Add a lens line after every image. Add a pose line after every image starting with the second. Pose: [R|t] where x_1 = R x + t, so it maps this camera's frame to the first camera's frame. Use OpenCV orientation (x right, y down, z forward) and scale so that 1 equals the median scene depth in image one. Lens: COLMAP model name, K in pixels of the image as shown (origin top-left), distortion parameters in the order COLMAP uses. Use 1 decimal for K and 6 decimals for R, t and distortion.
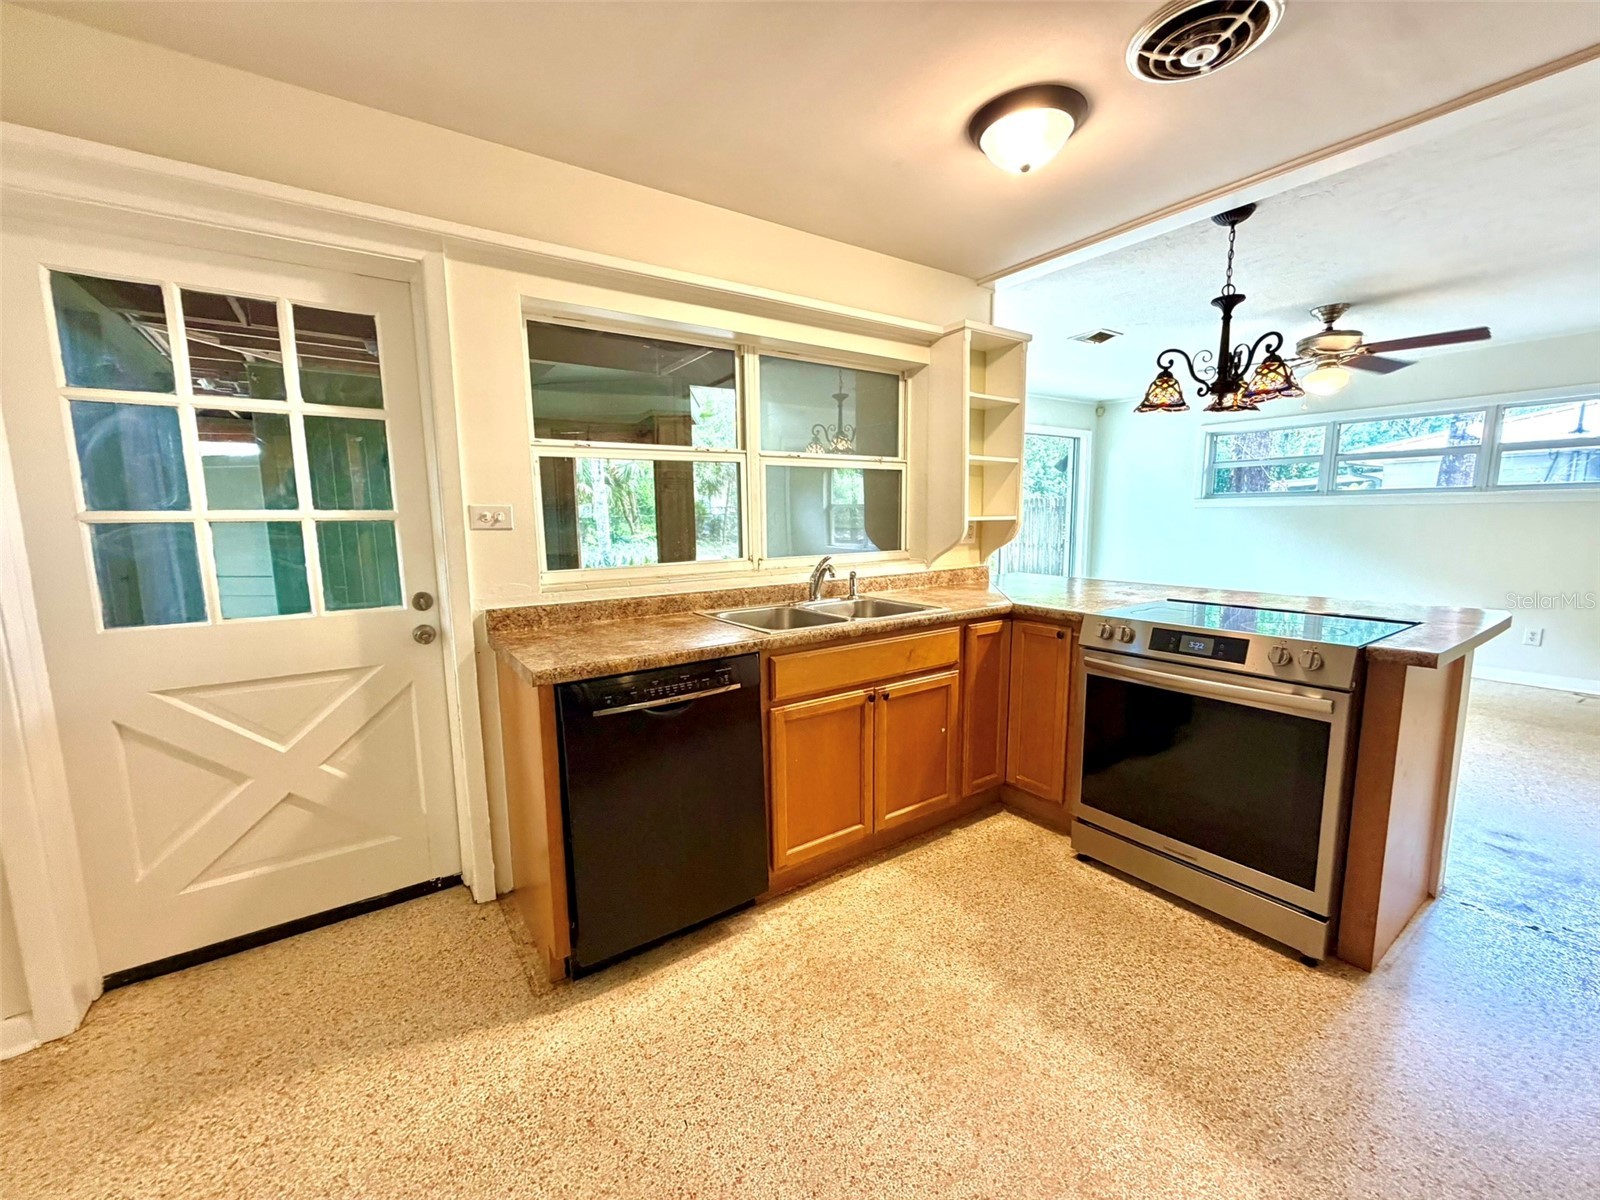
lens RADIAL K [[643.1, 0, 800.0], [0, 643.1, 600.0], [0, 0, 1]] dist [-0.000430, 0.000013]
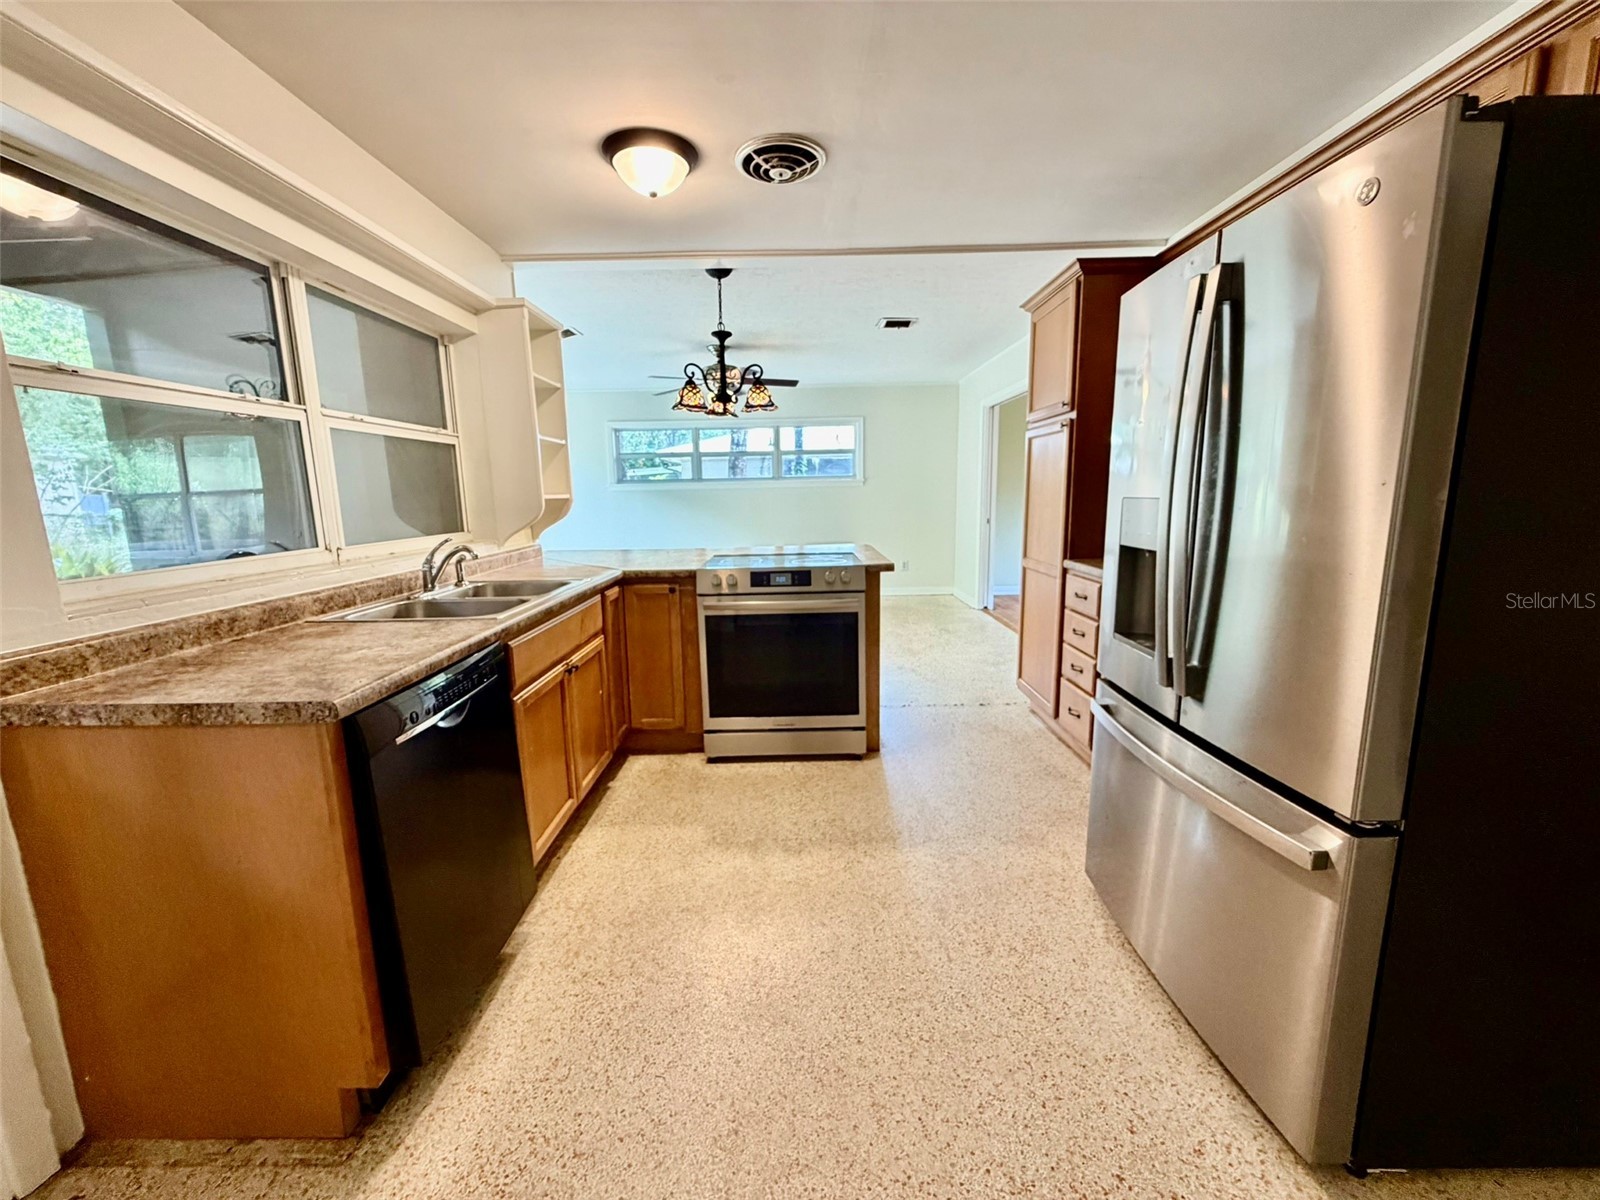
lens RADIAL K [[643.1, 0, 800.0], [0, 643.1, 600.0], [0, 0, 1]] dist [-0.000430, 0.000013]
pose [[0.567620, -0.135620, 0.812044, -0.438910], [0.121449, 0.989341, 0.080338, 0.004588], [-0.814284, 0.053020, 0.578040, 0.104581]]
